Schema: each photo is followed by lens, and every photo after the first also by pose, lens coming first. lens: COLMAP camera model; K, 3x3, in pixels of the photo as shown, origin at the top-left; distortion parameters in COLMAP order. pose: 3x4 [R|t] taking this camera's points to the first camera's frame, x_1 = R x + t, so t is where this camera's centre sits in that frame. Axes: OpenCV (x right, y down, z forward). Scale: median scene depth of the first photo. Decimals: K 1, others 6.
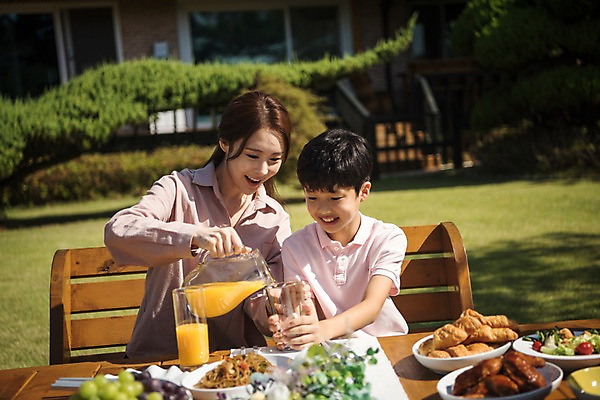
lens RADIAL K [[1000.6, 0, 300.0], [0, 1000.6, 200.0], [0, 0, 1]] dist [0.057045, 1.920393]
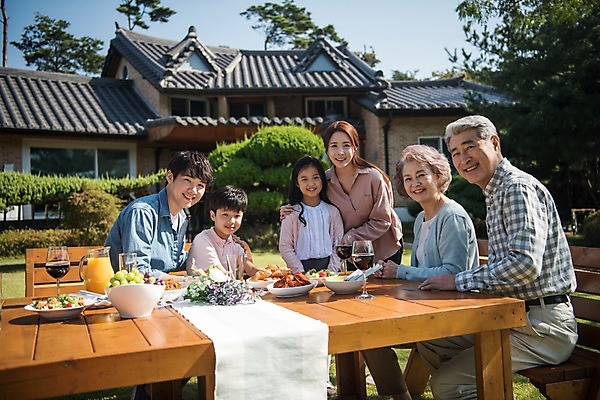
lens RADIAL K [[607.5, 0, 300.0], [0, 607.5, 200.0], [0, 0, 1]] dist [0.038416, 0.025098]
pose [[0.942352, 0.050208, 0.330836, -0.037172], [-0.007755, 0.991691, -0.128411, 0.024872], [-0.334534, 0.118442, 0.934911, -0.045397]]
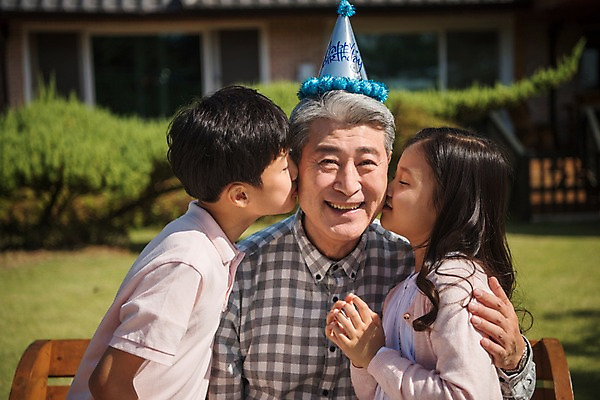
lens RADIAL K [[1012.1, 0, 300.0], [0, 1012.1, 200.0], [0, 0, 1]] dist [0.282633, -0.004379]
pose [[0.986365, 0.052999, -0.155806, 0.019430], [-0.056583, 0.998224, -0.018653, -0.013481], [0.154541, 0.027215, 0.987612, 0.061755]]
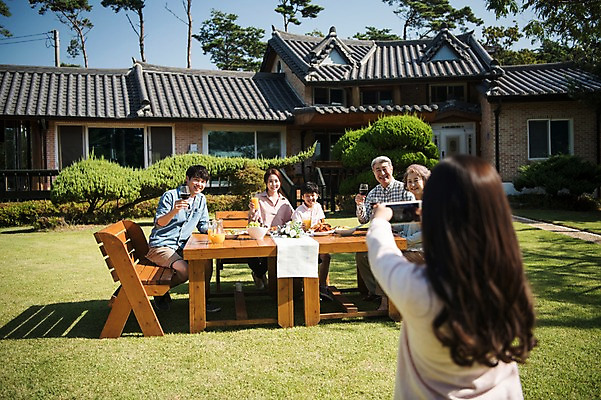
lens RADIAL K [[587.6, 0, 300.5], [0, 587.6, 200.0], [0, 0, 1]] dist [-0.003703, 0.003383]
pose [[0.994527, 0.055836, 0.088307, -0.030137], [-0.050282, 0.996688, -0.063912, 0.033051], [-0.091583, 0.059122, 0.994041, -0.301348]]
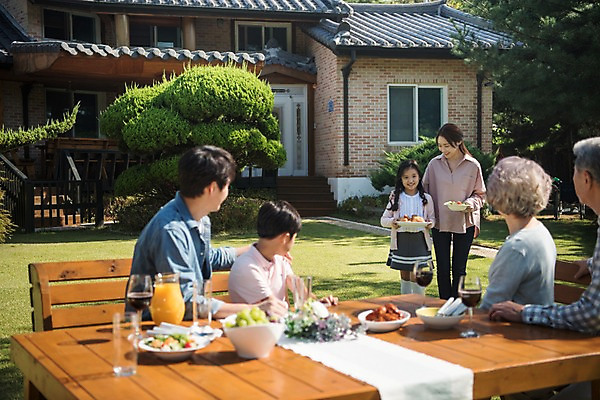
lens RADIAL K [[842.3, 0, 300.0], [0, 842.3, 200.0], [0, 0, 1]] dist [0.202408, 0.012267]
pose [[0.891684, 0.053378, 0.449500, -0.117217], [-0.022989, 0.997082, -0.072799, 0.009979], [-0.452074, 0.054580, 0.890309, -0.079139]]
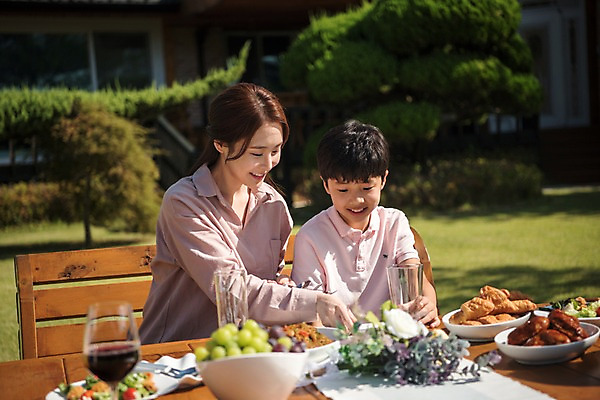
lens RADIAL K [[1114.2, 0, 300.0], [0, 1114.2, 200.0], [0, 0, 1]] dist [0.306745, -0.108608]
pose [[0.979680, 0.000135, 0.200565, -0.048472], [0.009723, 0.998792, -0.048167, 0.012916], [-0.200329, 0.049138, 0.978496, -0.027012]]
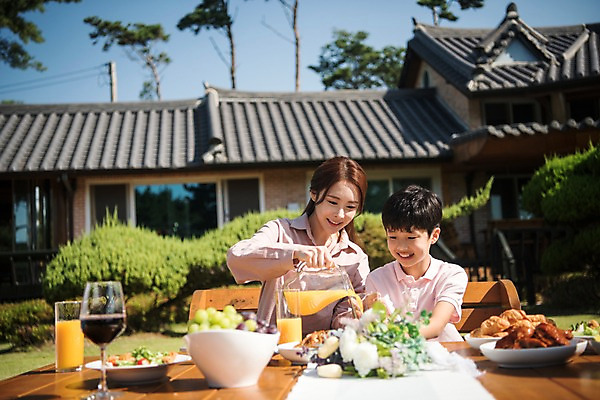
lens RADIAL K [[788.5, 0, 300.0], [0, 788.5, 200.0], [0, 0, 1]] dist [0.146499, 0.083873]
pose [[0.991355, 0.011151, -0.130729, 0.006432], [-0.034292, 0.983770, -0.176126, 0.028134], [0.126643, 0.179087, 0.975648, -0.002245]]
